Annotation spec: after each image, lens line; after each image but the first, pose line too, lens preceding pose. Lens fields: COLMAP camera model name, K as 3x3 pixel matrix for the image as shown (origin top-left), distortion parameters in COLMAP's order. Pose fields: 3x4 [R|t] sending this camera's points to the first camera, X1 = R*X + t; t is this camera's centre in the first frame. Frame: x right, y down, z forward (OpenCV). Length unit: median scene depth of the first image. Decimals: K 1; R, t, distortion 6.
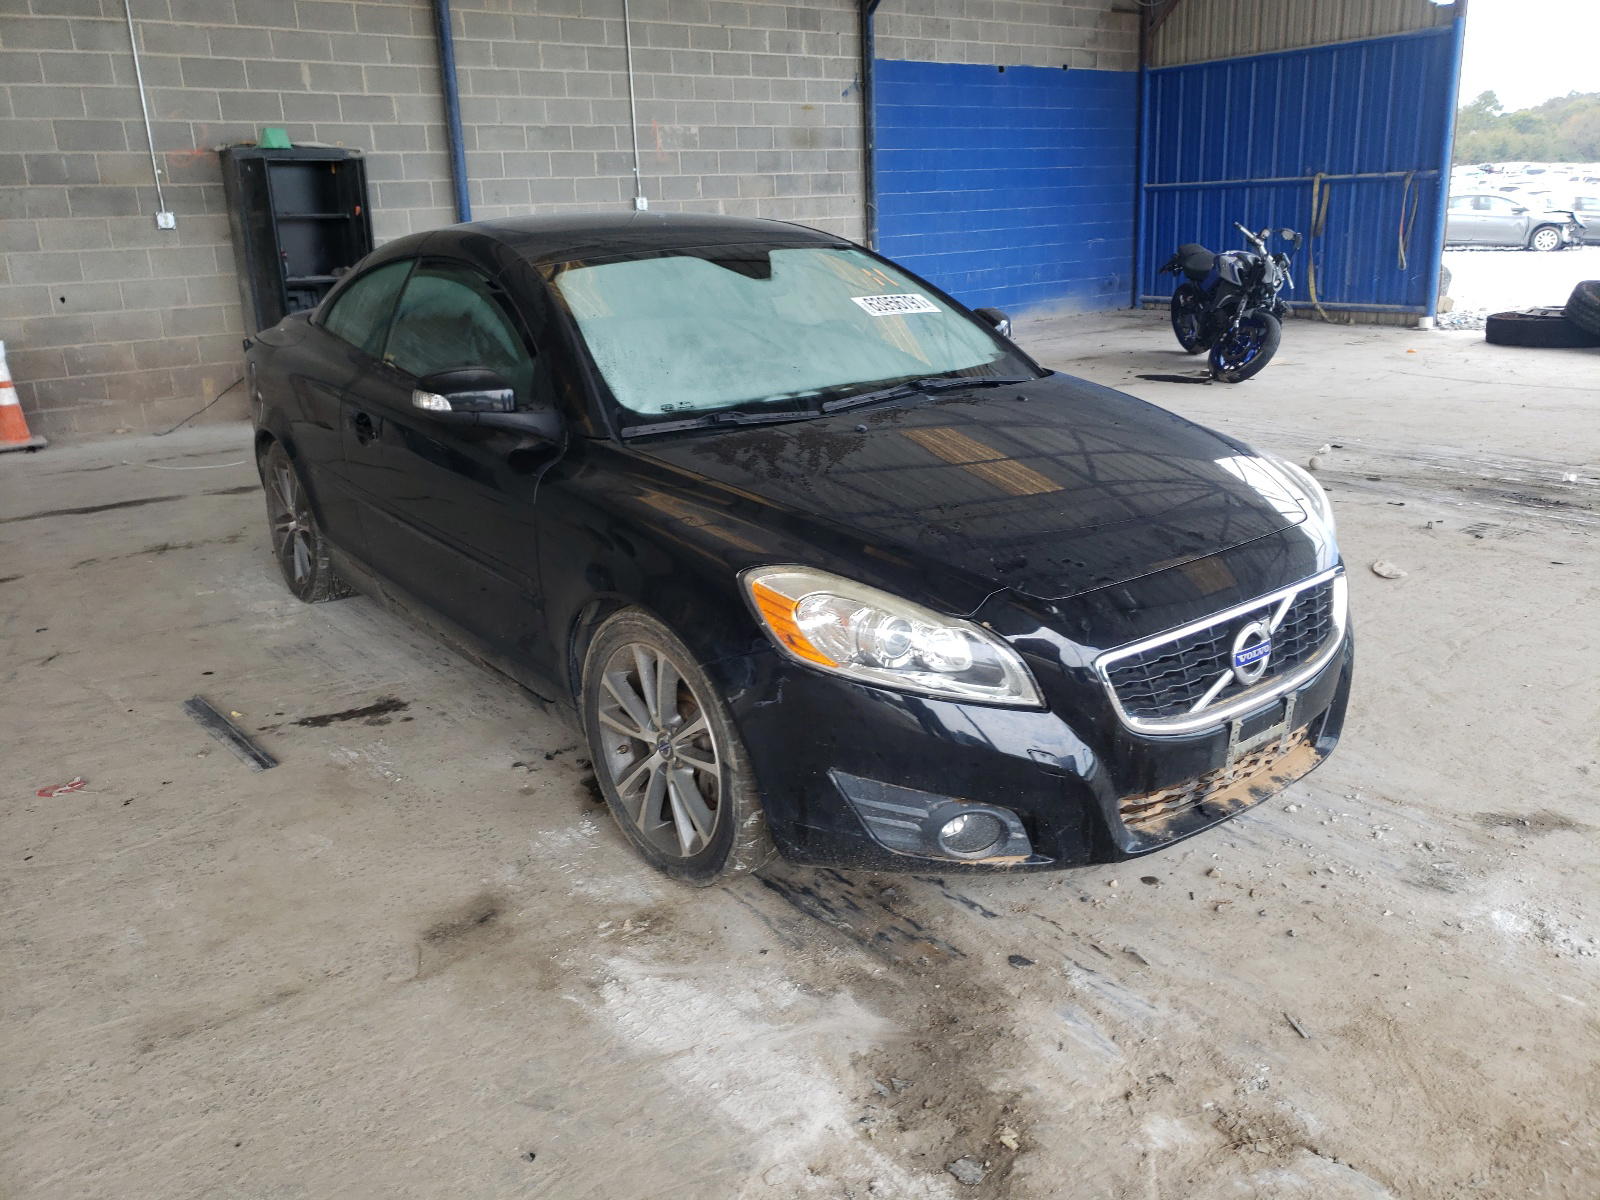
lens RADIAL K [[1230.2, 0, 820.5], [0, 1230.2, 598.8], [0, 0, 1]] dist [0.007527, 0.011460]
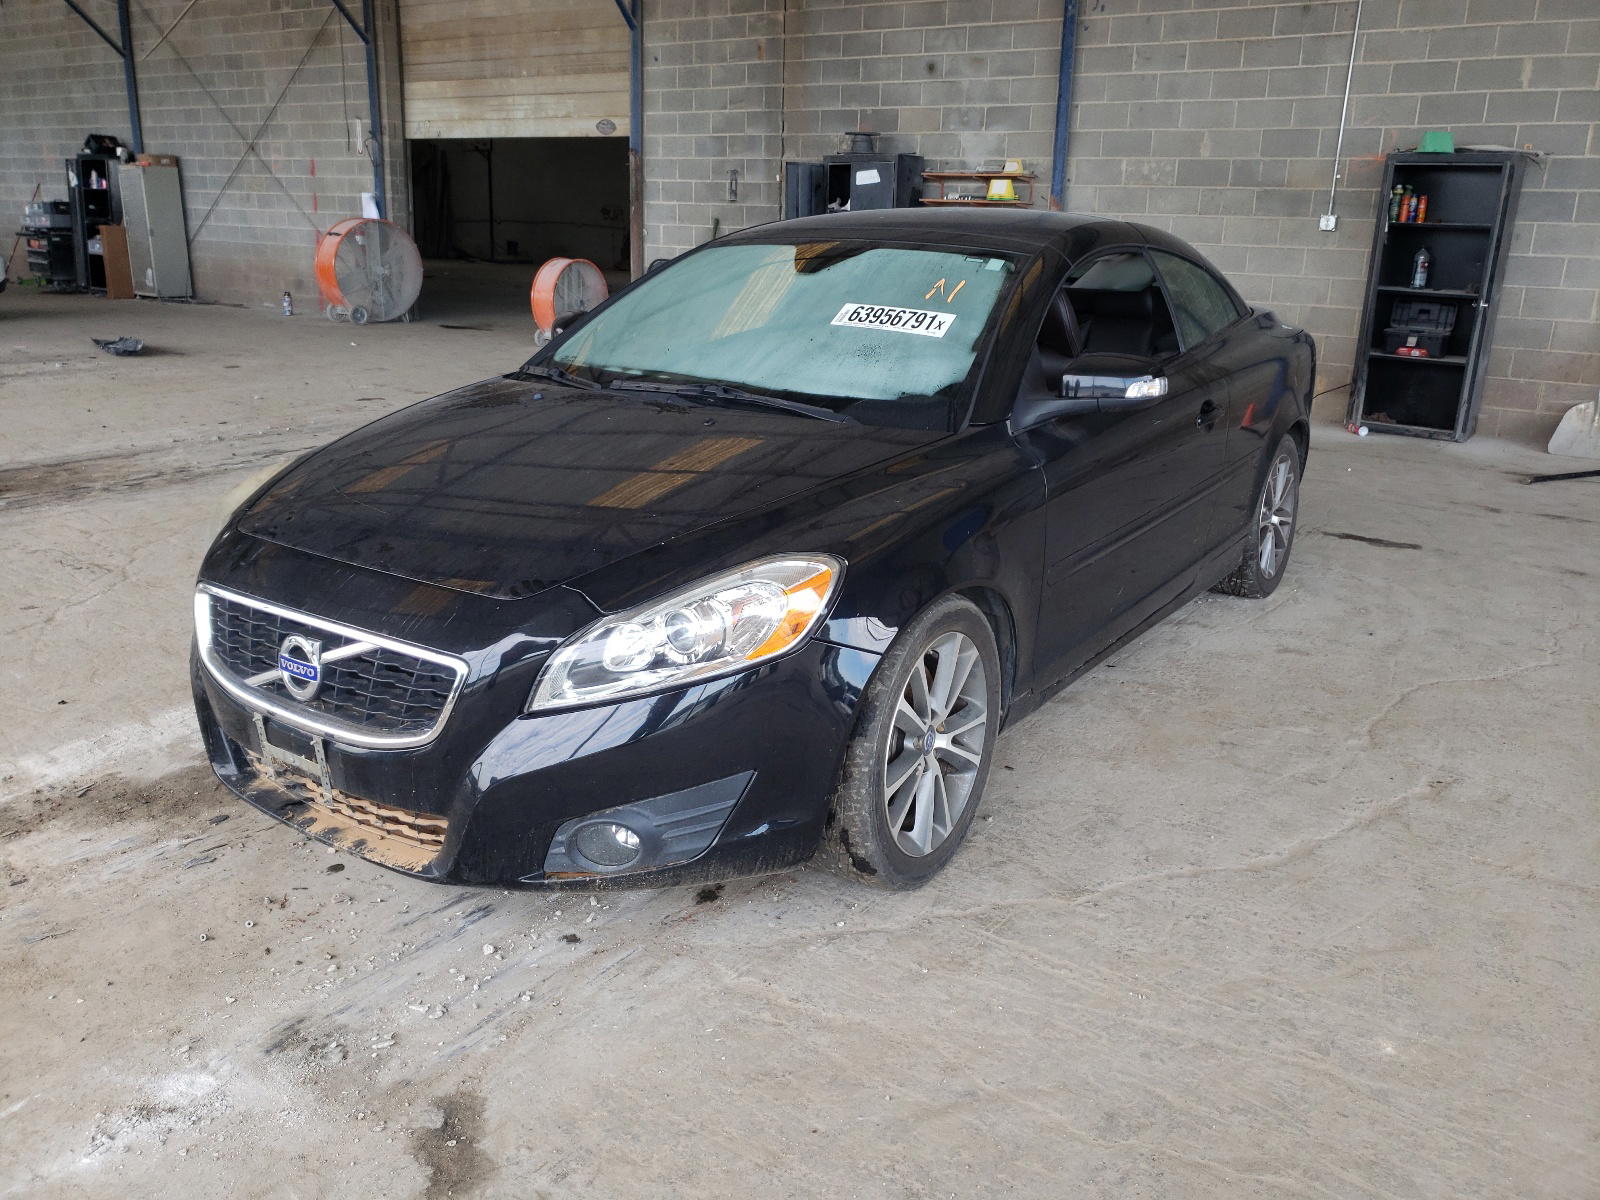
lens RADIAL K [[1230.2, 0, 820.5], [0, 1230.2, 598.8], [0, 0, 1]] dist [0.007527, 0.011460]
pose [[0.310458, 0.319574, -0.895259, 1.221094], [-0.328559, 0.919826, 0.214406, -0.314996], [0.892001, 0.227582, 0.390566, 0.922091]]
